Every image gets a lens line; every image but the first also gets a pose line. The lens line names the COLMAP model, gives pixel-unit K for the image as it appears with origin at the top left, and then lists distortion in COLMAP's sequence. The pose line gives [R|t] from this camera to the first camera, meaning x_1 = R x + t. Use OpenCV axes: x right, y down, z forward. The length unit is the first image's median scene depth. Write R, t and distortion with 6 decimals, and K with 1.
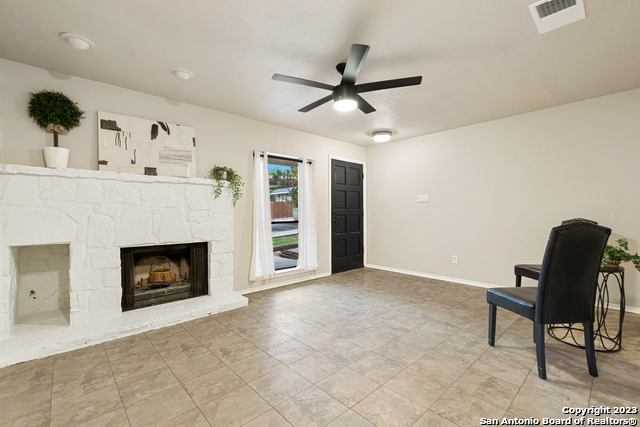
lens RADIAL K [[280.8, 0, 325.5], [0, 280.8, 212.7], [0, 0, 1]] dist [-0.003944, -0.000105]
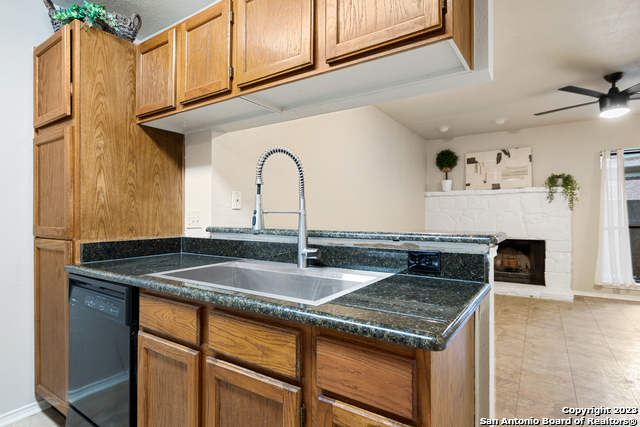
lens RADIAL K [[336.2, 0, 323.2], [0, 336.2, 212.6], [0, 0, 1]] dist [-0.001000, -0.000048]
pose [[0.234303, -0.001320, -0.972163, 0.820178], [0.003654, 0.999993, -0.000478, -0.016733], [0.972157, -0.003440, 0.234306, -0.253601]]
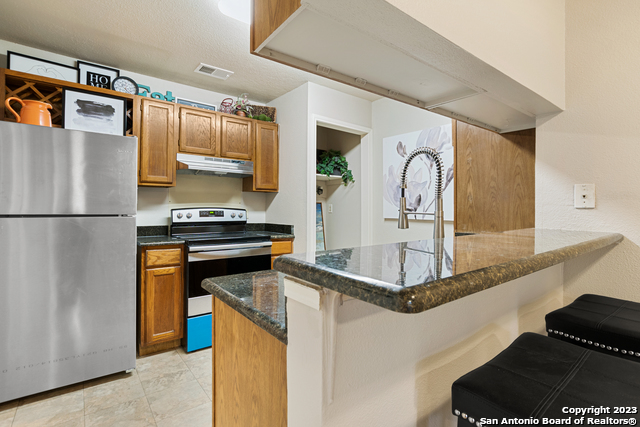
lens RADIAL K [[304.5, 0, 324.5], [0, 304.5, 211.5], [0, 0, 1]] dist [-0.003095, 0.000192]
pose [[-0.996976, -0.001553, 0.077694, 0.445008], [-0.001066, 0.999980, 0.006301, -0.022001], [-0.077703, 0.006199, -0.996957, 0.235995]]
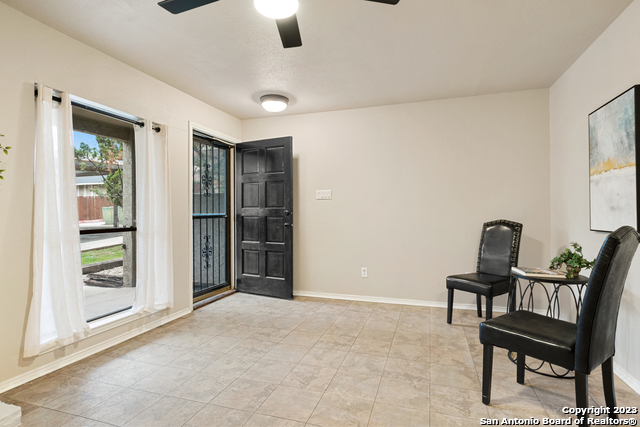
lens RADIAL K [[322.7, 0, 322.9], [0, 322.7, 212.5], [0, 0, 1]] dist [-0.001676, 0.000420]
pose [[0.880405, 0.001494, 0.474221, -0.108156], [-0.000093, 0.999996, -0.002976, 0.000496], [-0.474223, 0.002576, 0.880401, 0.359430]]
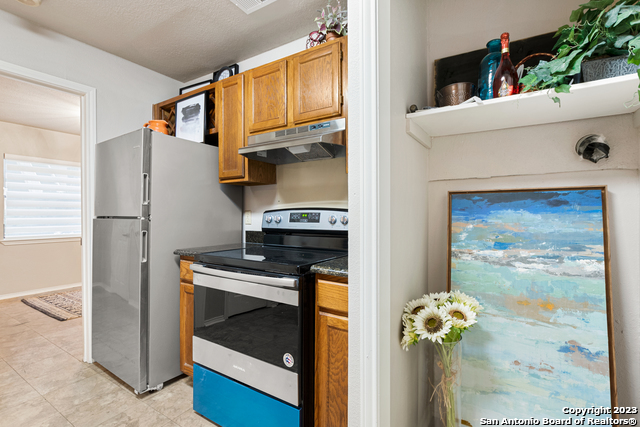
lens RADIAL K [[304.5, 0, 324.5], [0, 304.5, 211.5], [0, 0, 1]] dist [-0.003095, 0.000192]
pose [[-0.238023, 0.008776, 0.971220, 0.251293], [0.000459, 0.999960, -0.008924, -0.014849], [-0.971259, -0.001679, -0.238017, -0.628724]]
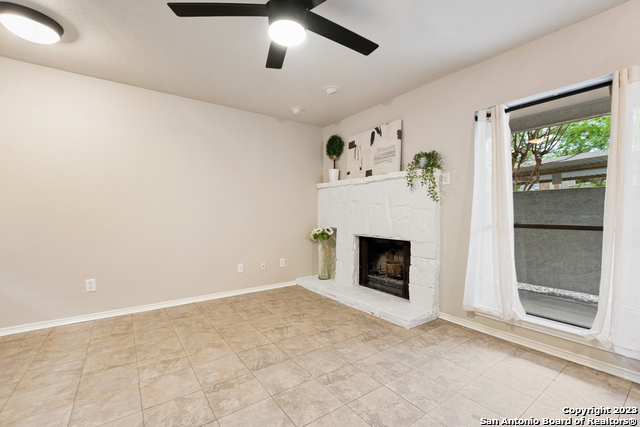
lens RADIAL K [[280.8, 0, 325.5], [0, 280.8, 212.7], [0, 0, 1]] dist [-0.003944, -0.000105]
pose [[-0.122096, 0.008190, -0.992484, 0.553799], [0.002940, 0.999965, 0.007890, 0.006158], [0.992514, -0.001955, -0.122116, 0.945238]]
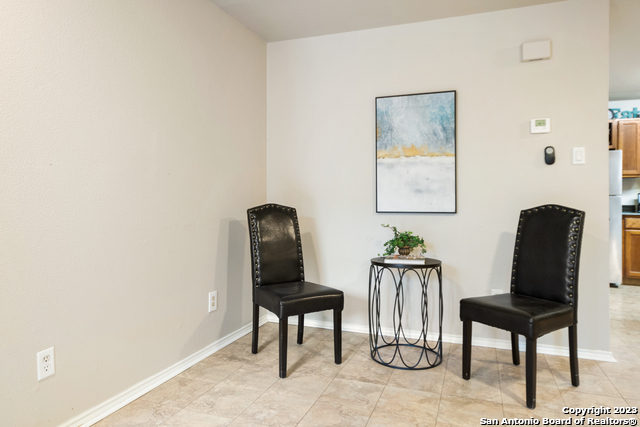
lens RADIAL K [[423.0, 0, 322.3], [0, 423.0, 196.2], [0, 0, 1]] dist [-0.000786, 0.002610]
pose [[-0.444682, 0.007893, 0.895654, -0.032335], [-0.003370, 0.999939, -0.010485, 0.013605], [-0.895682, -0.007681, -0.444629, 1.354184]]
